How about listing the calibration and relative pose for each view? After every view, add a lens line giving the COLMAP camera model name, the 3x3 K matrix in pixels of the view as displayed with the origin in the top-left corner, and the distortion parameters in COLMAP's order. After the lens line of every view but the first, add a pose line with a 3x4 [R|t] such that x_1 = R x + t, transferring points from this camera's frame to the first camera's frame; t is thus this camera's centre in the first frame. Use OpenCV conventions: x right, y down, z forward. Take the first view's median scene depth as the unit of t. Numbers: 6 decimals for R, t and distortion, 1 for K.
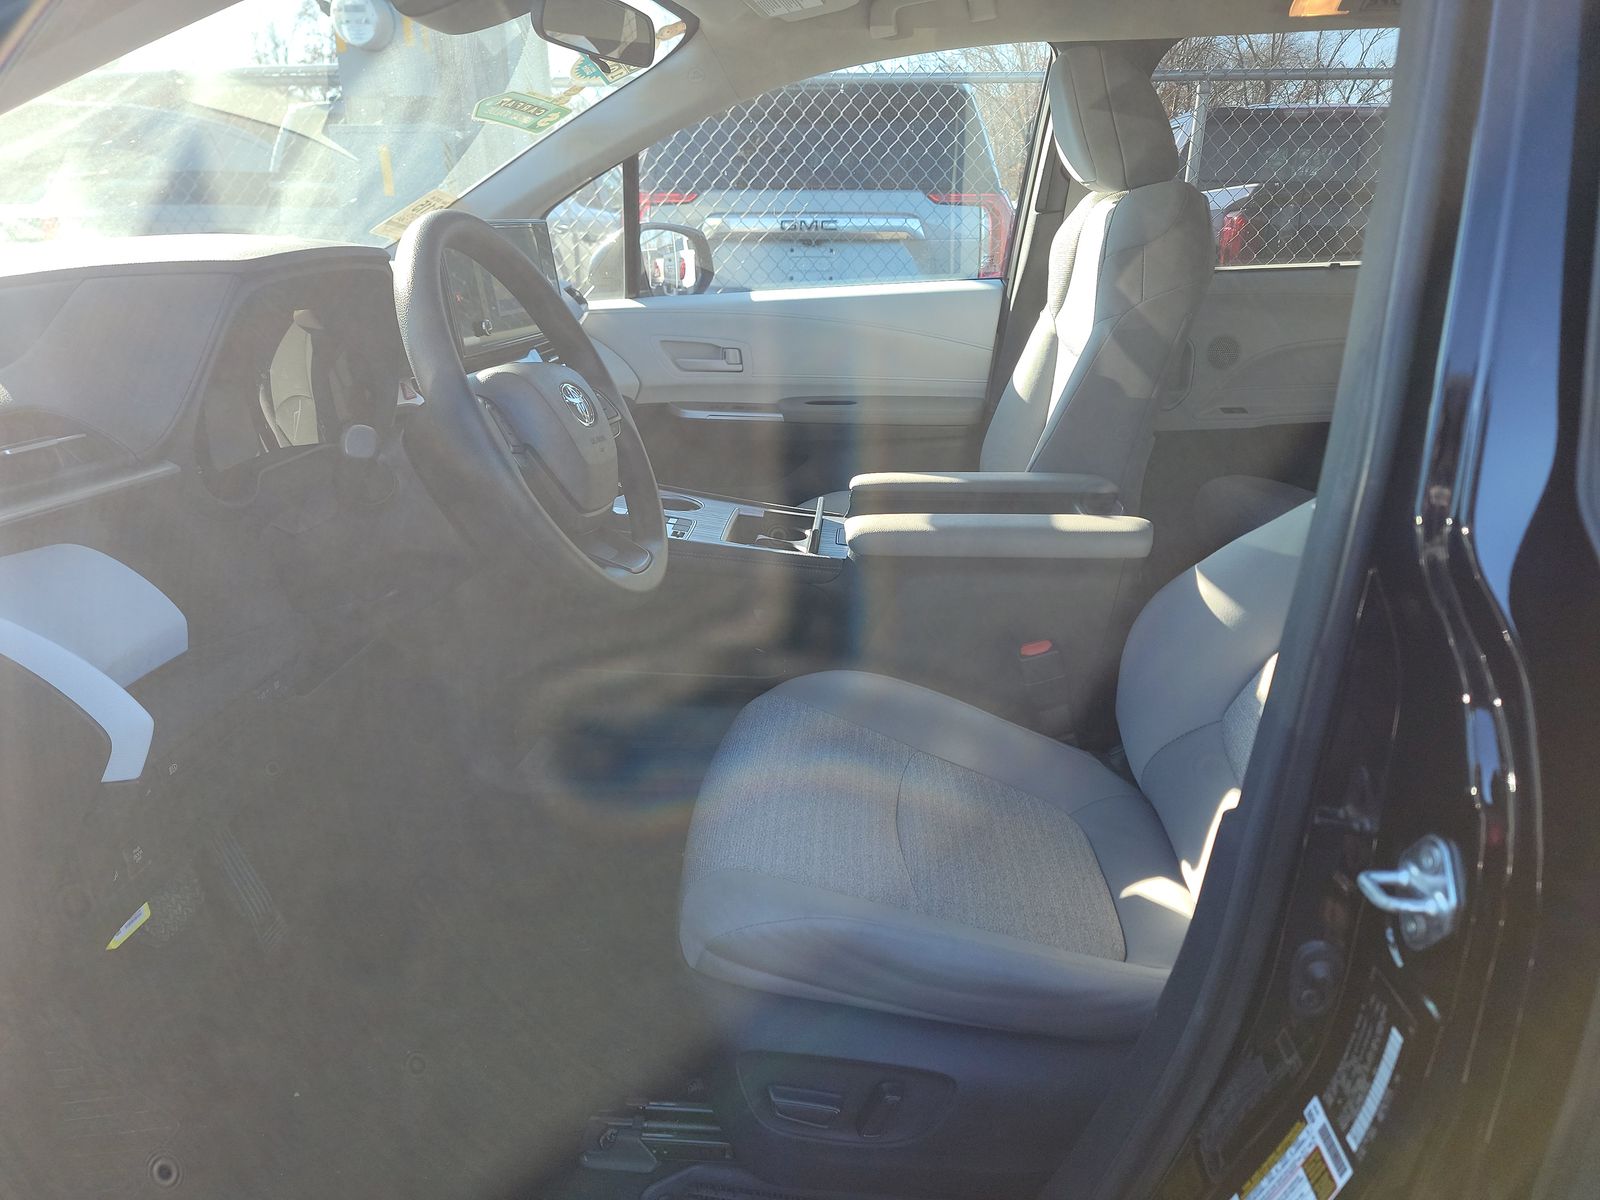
lens RADIAL K [[1173.3, 0, 800.4], [0, 1173.3, 589.7], [0, 0, 1]] dist [0.113171, -0.212697]
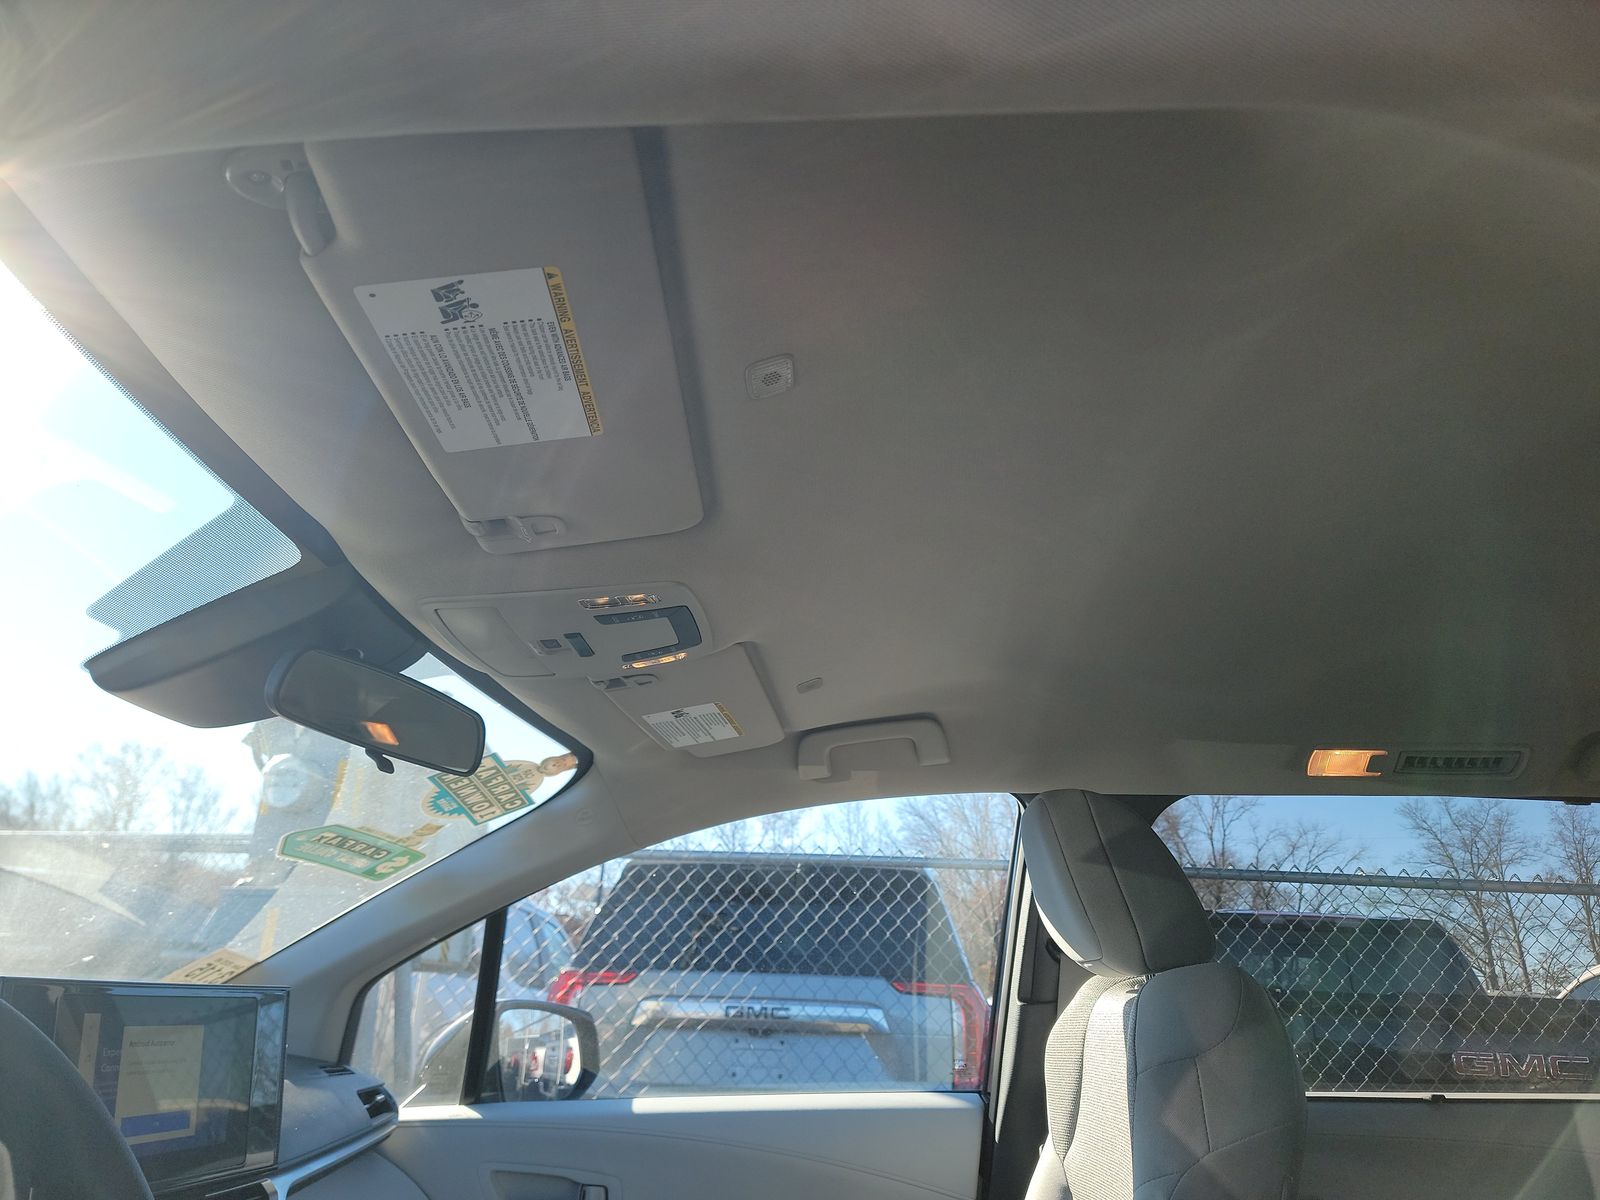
lens RADIAL K [[1173.3, 0, 800.4], [0, 1173.3, 589.7], [0, 0, 1]] dist [0.113171, -0.212697]
pose [[0.999265, 0.036955, 0.010228, 0.019795], [-0.023440, 0.799806, -0.599801, -0.033397], [-0.030346, 0.599120, 0.800084, 0.113086]]
